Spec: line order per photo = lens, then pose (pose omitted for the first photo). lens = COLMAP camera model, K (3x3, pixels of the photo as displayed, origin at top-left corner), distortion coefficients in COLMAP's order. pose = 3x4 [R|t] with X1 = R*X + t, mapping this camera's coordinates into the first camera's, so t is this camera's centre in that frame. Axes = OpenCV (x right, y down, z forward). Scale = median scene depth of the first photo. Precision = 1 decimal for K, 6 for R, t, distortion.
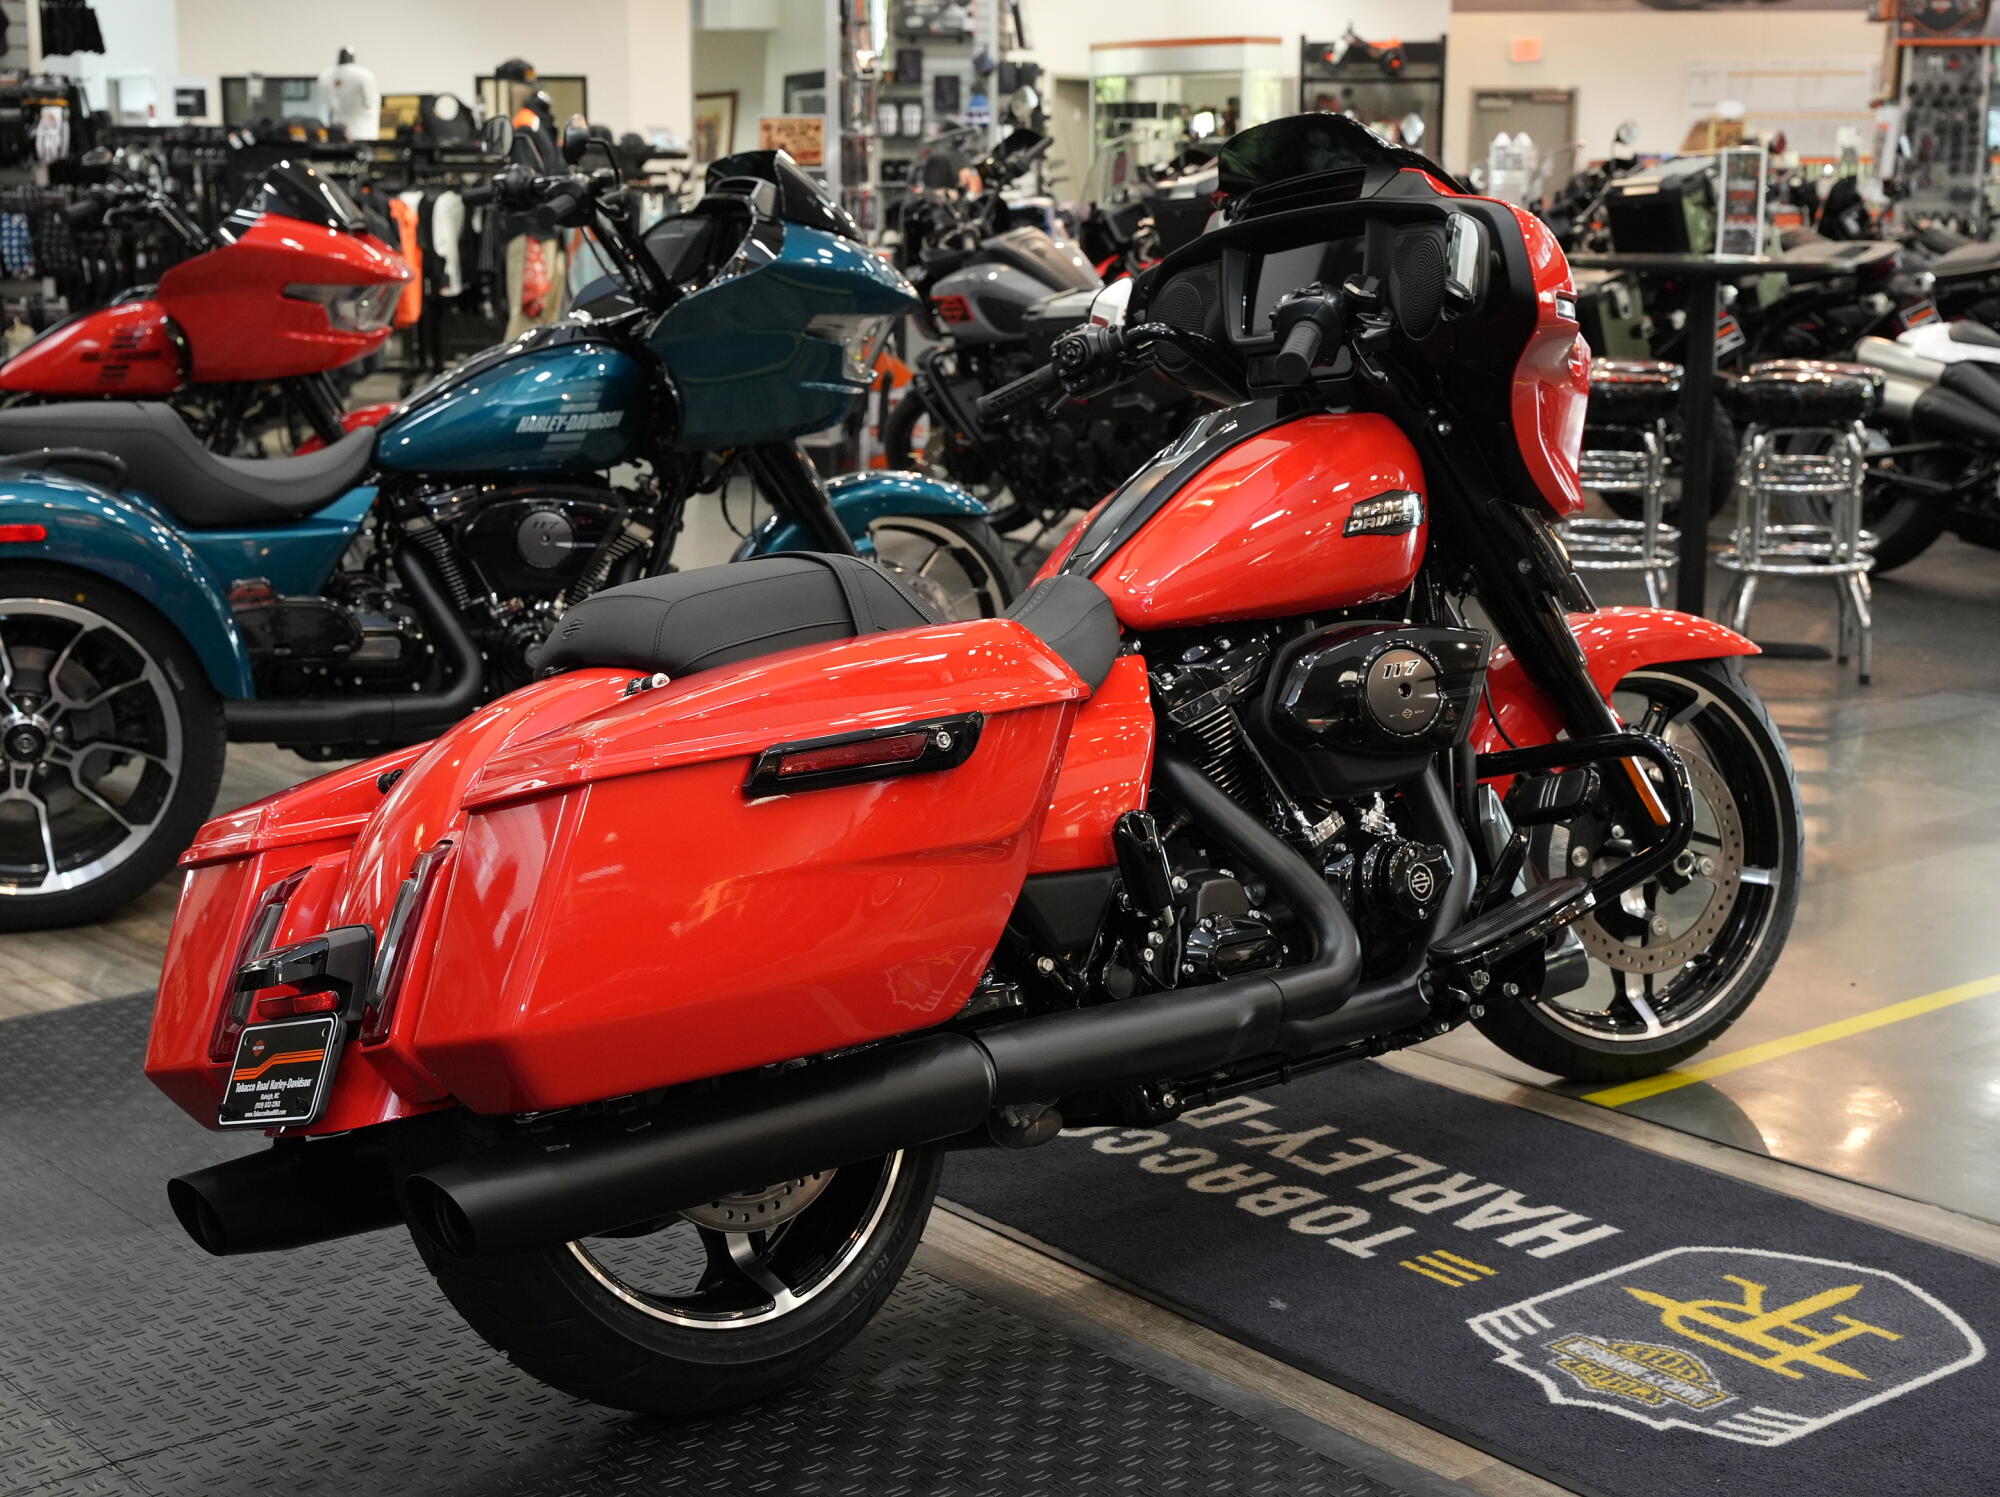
lens RADIAL K [[2922.4, 0, 989.4], [0, 2922.4, 754.8], [0, 0, 1]] dist [-0.006801, 0.000000]
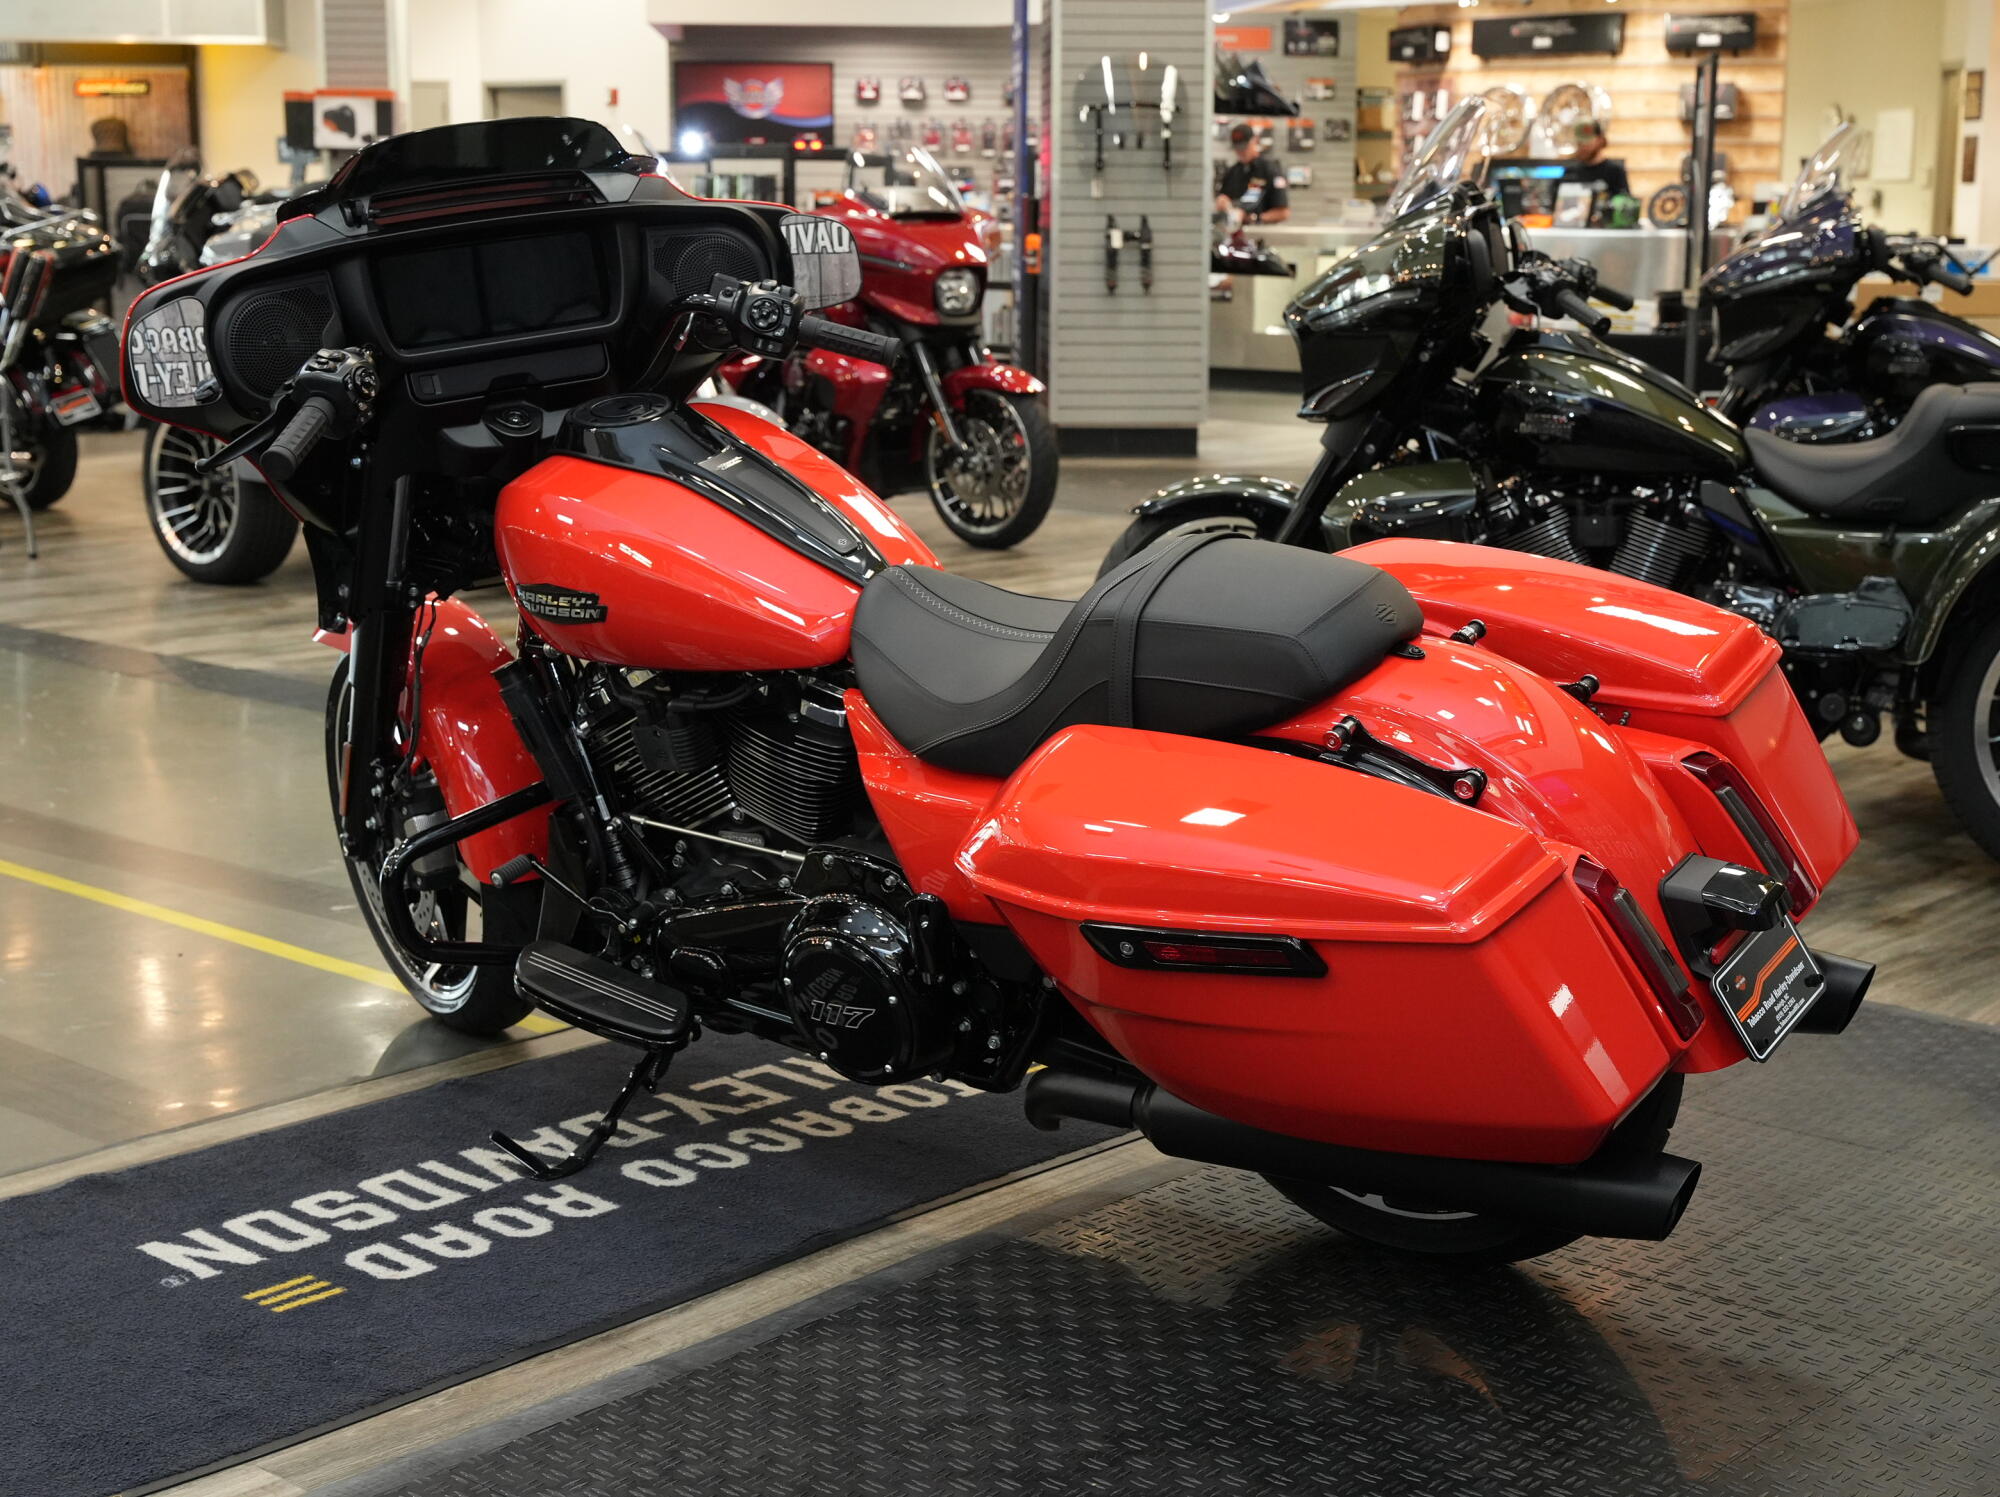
lens RADIAL K [[2889.9, 0, 1000.3], [0, 2889.9, 757.9], [0, 0, 1]] dist [0.017609, 0.000000]
pose [[-0.151415, -0.185309, 0.970945, -0.985860], [0.182709, 0.960097, 0.211732, -0.206239], [-0.971438, 0.209460, -0.111515, 1.087314]]
